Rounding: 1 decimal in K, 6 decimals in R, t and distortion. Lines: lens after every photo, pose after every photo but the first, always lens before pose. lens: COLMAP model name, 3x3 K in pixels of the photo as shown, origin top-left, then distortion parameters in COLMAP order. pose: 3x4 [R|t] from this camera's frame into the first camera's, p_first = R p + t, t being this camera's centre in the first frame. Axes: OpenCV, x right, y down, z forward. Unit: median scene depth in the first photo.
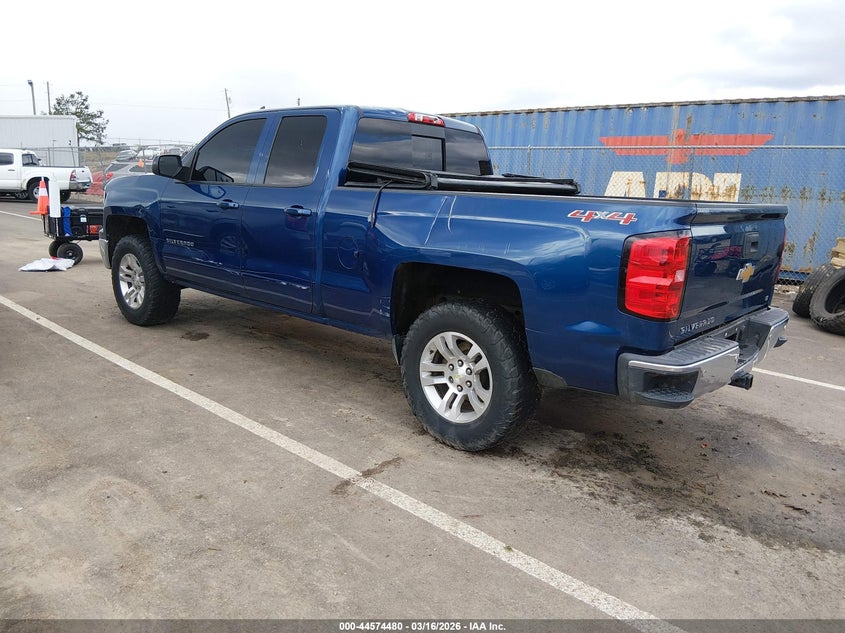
lens RADIAL K [[646.6, 0, 422.5], [0, 646.6, 316.5], [0, 0, 1]] dist [0.039913, -0.107989]
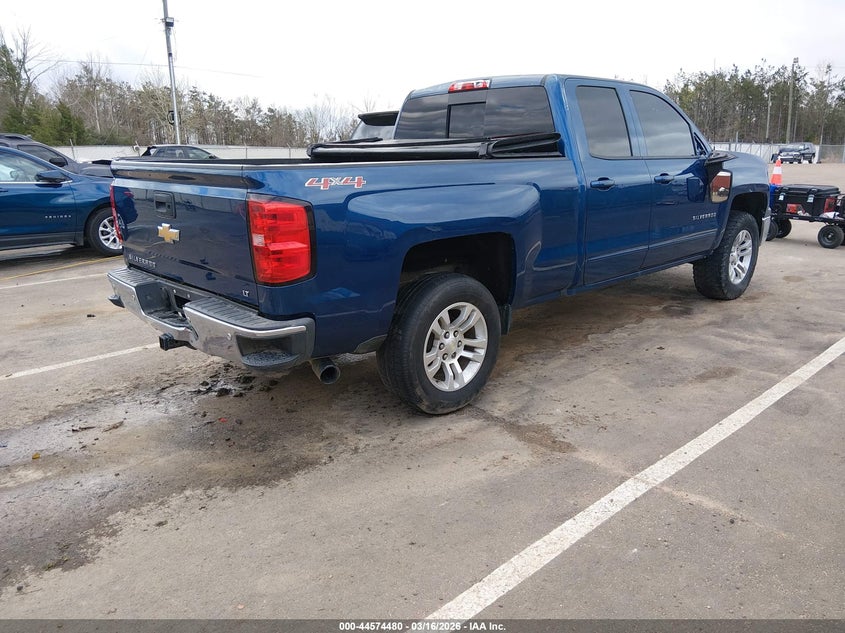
lens RADIAL K [[646.6, 0, 422.5], [0, 646.6, 316.5], [0, 0, 1]] dist [0.039913, -0.107989]
pose [[-0.109810, 0.205862, -0.972400, 1.200012], [-0.190591, 0.955802, 0.223871, -0.199734], [0.975509, 0.209914, -0.065721, 1.218777]]
